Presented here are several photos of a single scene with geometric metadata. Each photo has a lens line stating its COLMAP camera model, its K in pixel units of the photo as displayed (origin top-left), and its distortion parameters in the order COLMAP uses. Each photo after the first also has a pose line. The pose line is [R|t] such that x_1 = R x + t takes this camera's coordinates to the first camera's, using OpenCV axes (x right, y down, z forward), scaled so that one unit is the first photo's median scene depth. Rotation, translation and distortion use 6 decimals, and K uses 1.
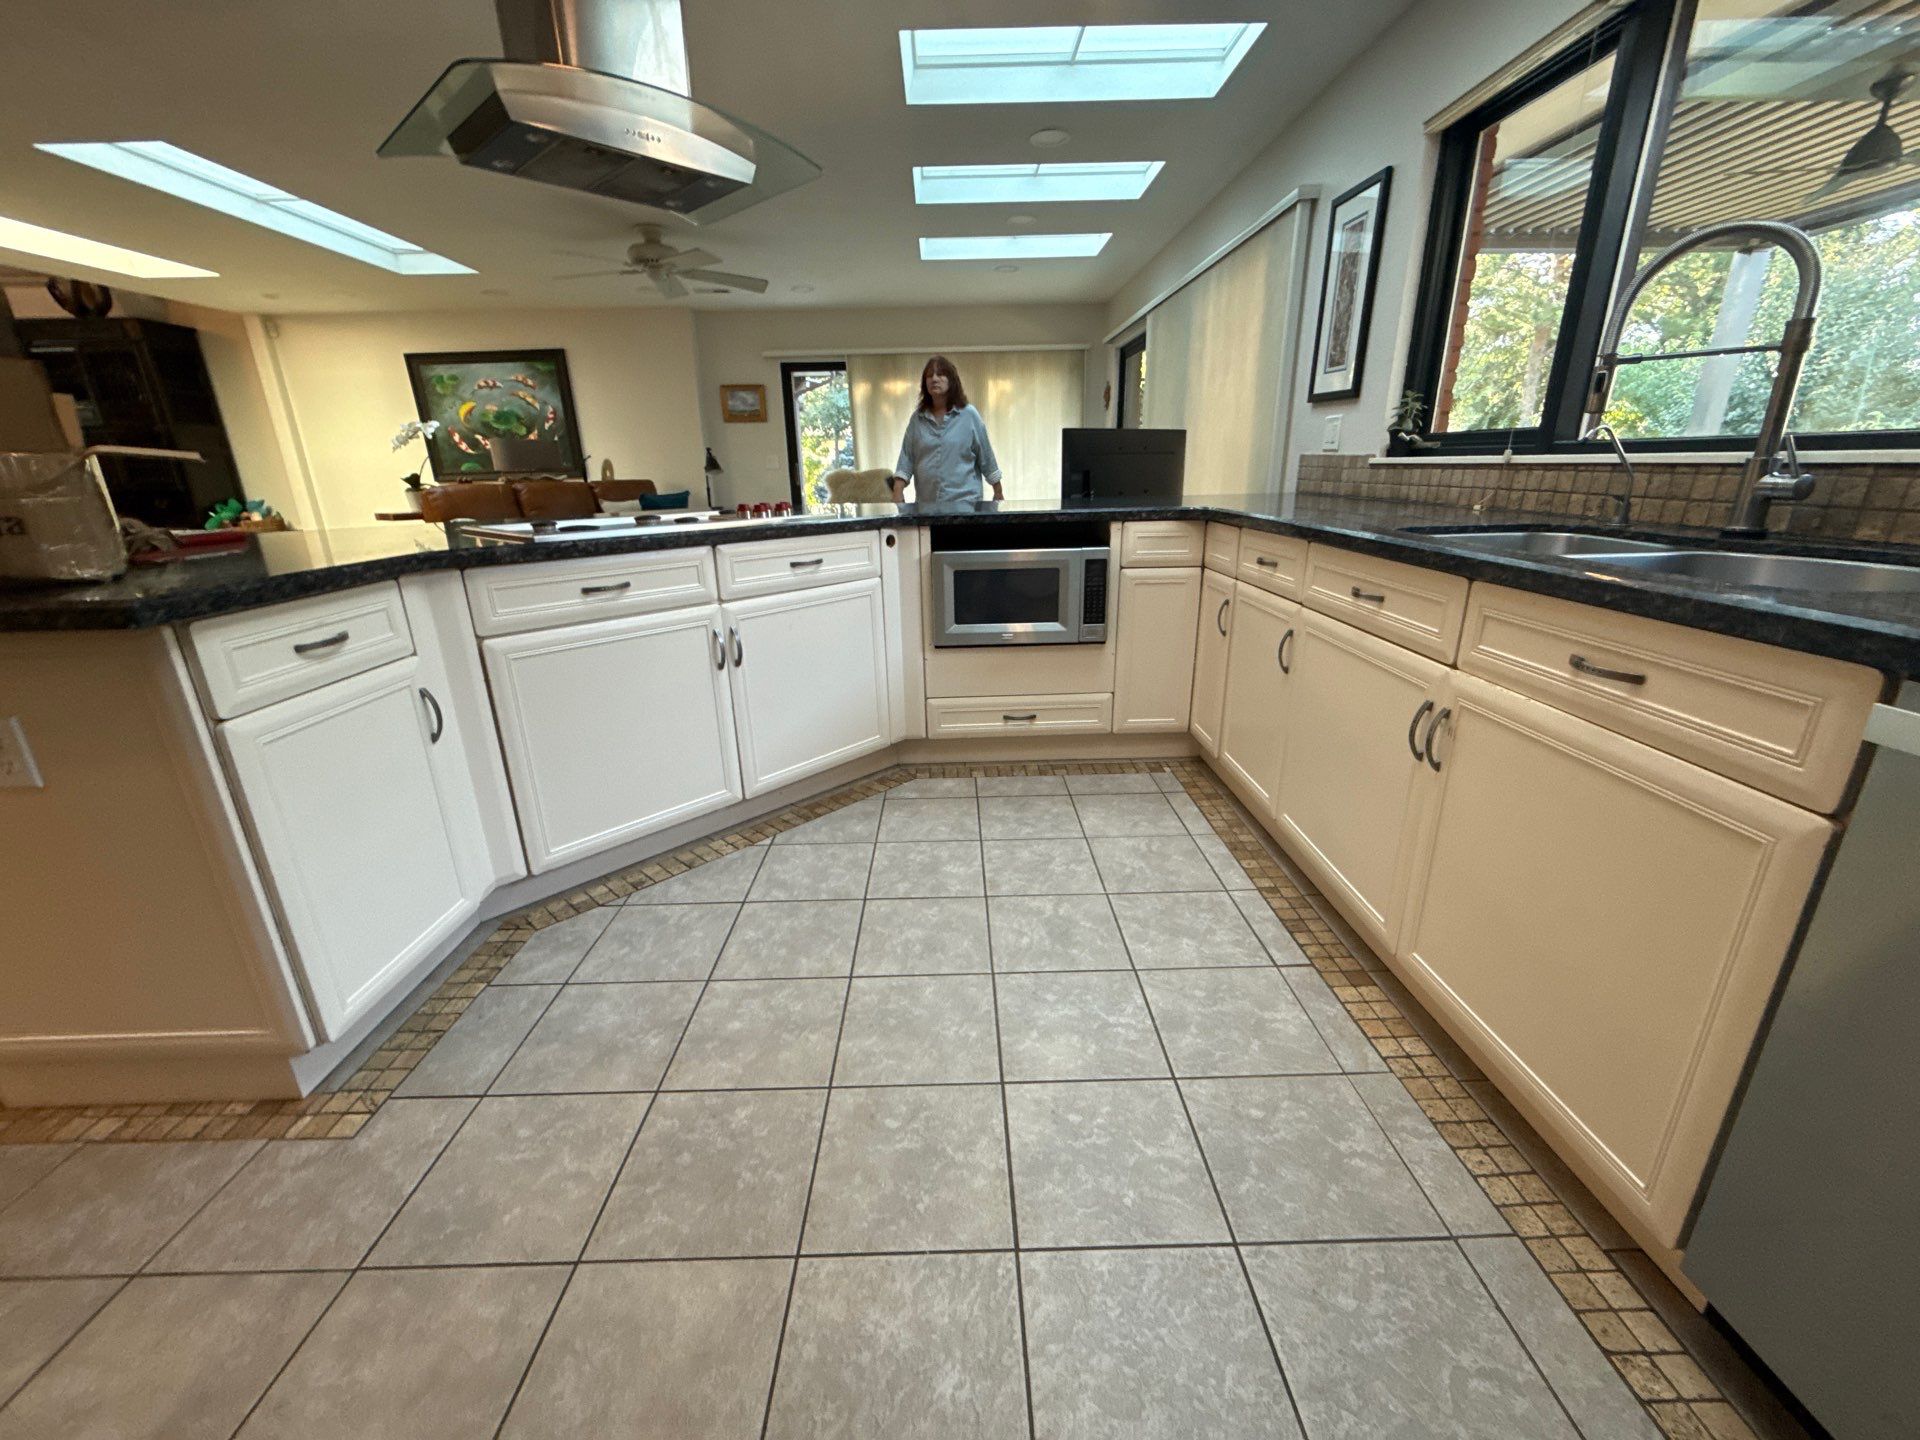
lens RADIAL K [[762.3, 0, 963.9], [0, 762.3, 720.3], [0, 0, 1]] dist [-0.003422, 0.000594]
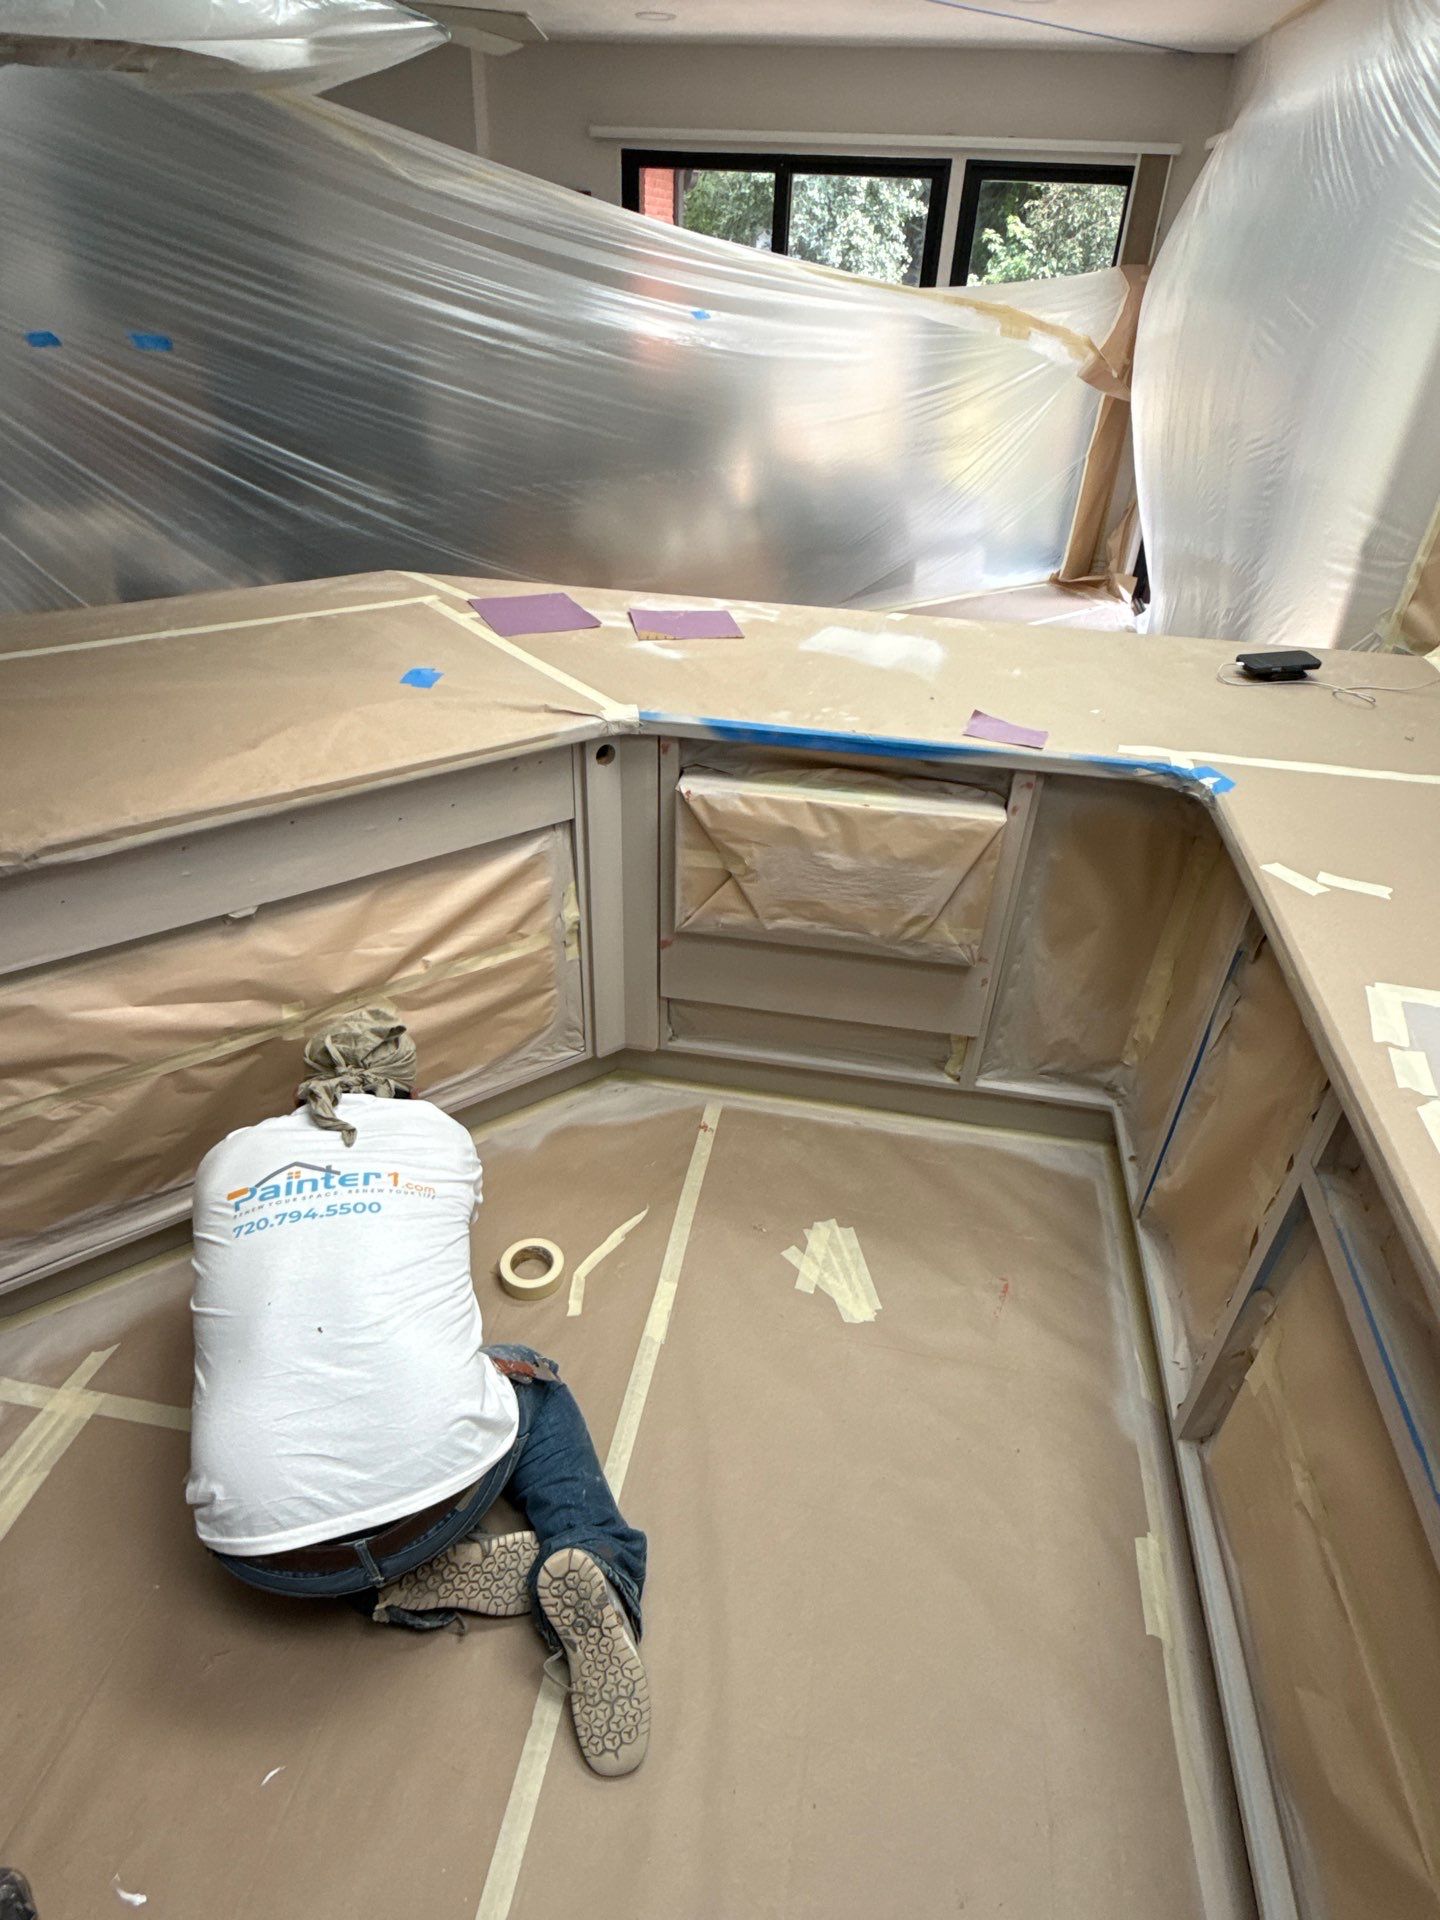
lens RADIAL K [[1065.5, 0, 720.5], [0, 1065.5, 962.9], [0, 0, 1]] dist [-0.001821, -0.002259]
pose [[0.977699, 0.161409, -0.134358, 0.132931], [-0.119272, 0.953336, 0.277354, -0.364429], [0.172855, -0.255144, 0.951327, 0.271363]]
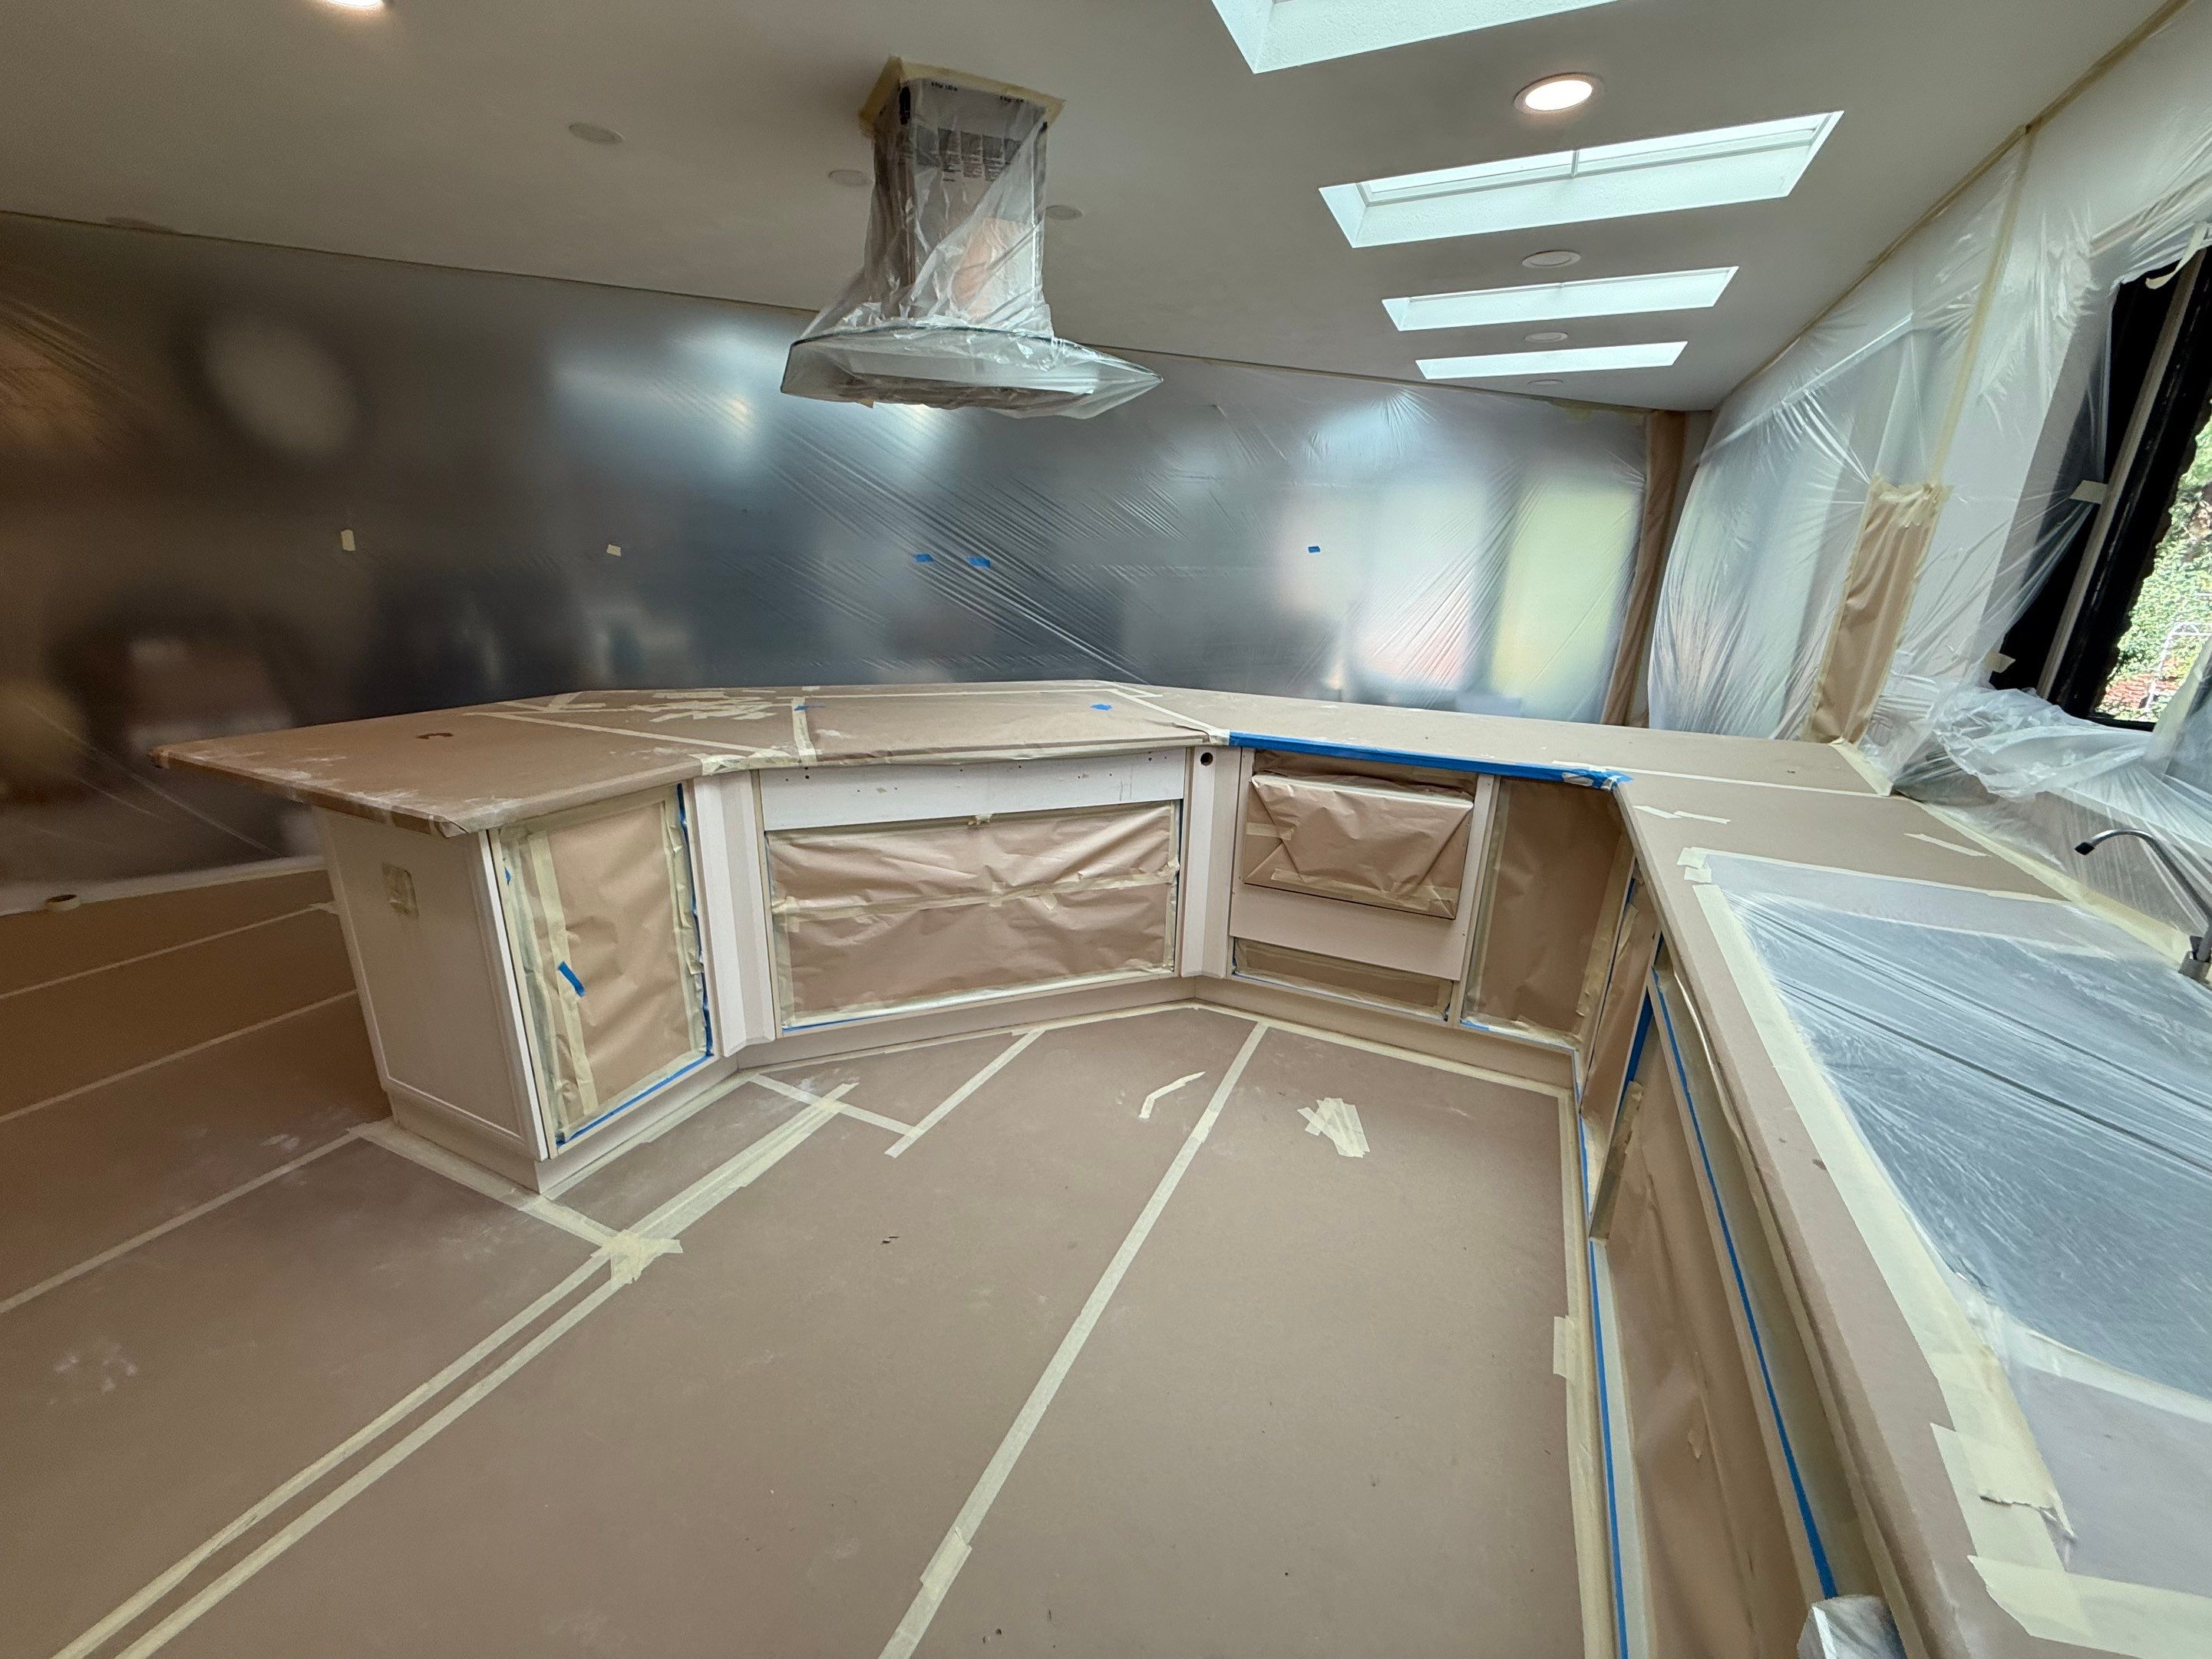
lens RADIAL K [[878.1, 0, 1100.6], [0, 878.1, 830.5], [0, 0, 1]] dist [-0.003422, 0.000594]
pose [[0.892417, 0.175014, -0.415887, 0.269540], [-0.184694, 0.982646, 0.017197, -0.171739], [0.411679, 0.061465, 0.909254, 0.027407]]
